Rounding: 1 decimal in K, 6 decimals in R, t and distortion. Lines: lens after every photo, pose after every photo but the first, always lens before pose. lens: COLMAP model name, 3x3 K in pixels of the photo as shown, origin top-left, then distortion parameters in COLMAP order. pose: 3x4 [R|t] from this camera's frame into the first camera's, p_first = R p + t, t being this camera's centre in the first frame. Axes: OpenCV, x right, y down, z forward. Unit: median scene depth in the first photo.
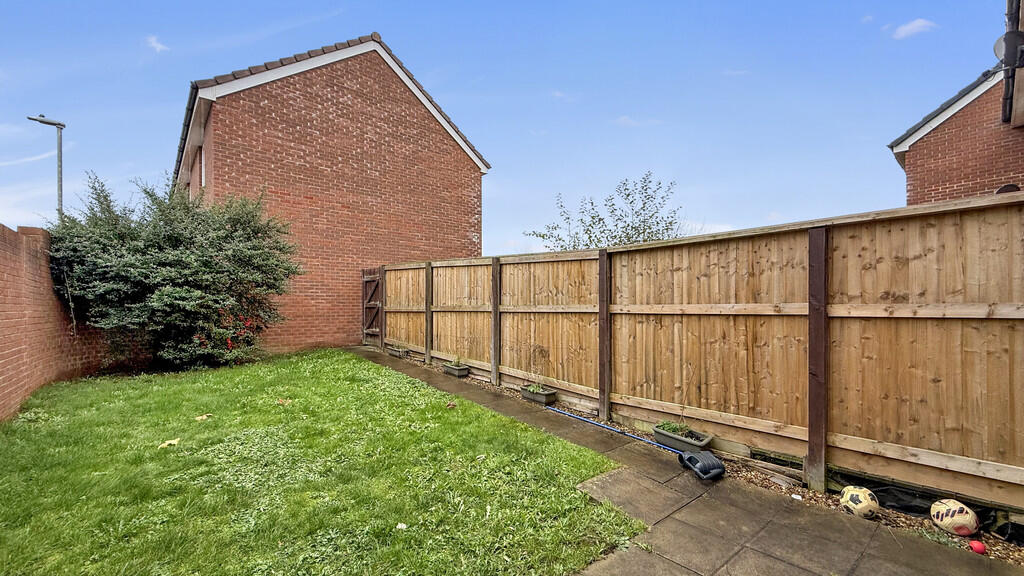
lens RADIAL K [[402.8, 0, 500.8], [0, 402.8, 303.4], [0, 0, 1]] dist [0.000730, 0.000088]
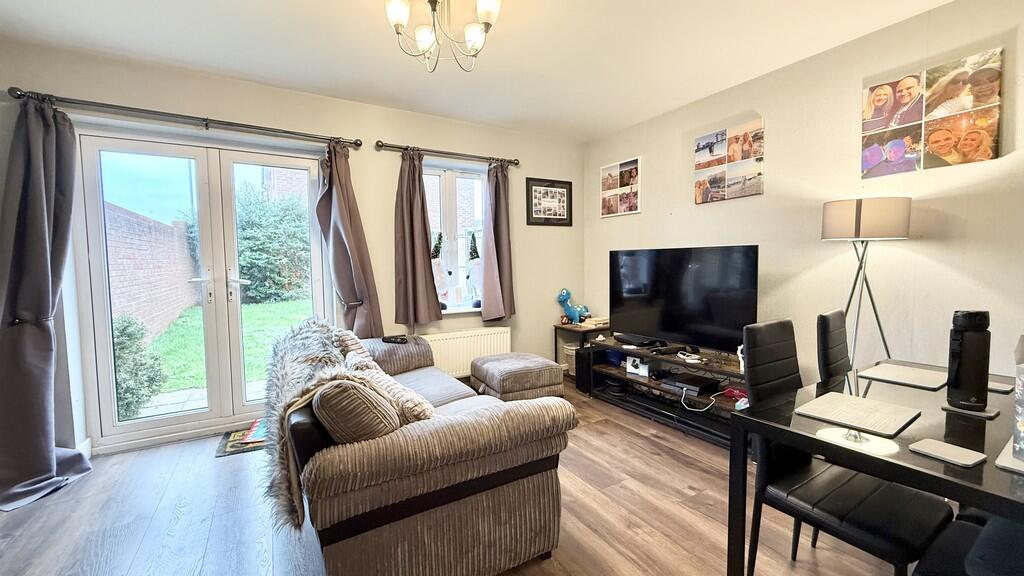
lens RADIAL K [[402.8, 0, 513.8], [0, 402.8, 286.8], [0, 0, 1]] dist [0.000730, 0.000088]
pose [[0.983777, -0.000305, -0.179396, 0.551340], [0.012008, 0.997868, 0.064153, 0.008658], [0.178994, -0.065267, 0.981683, -0.450929]]
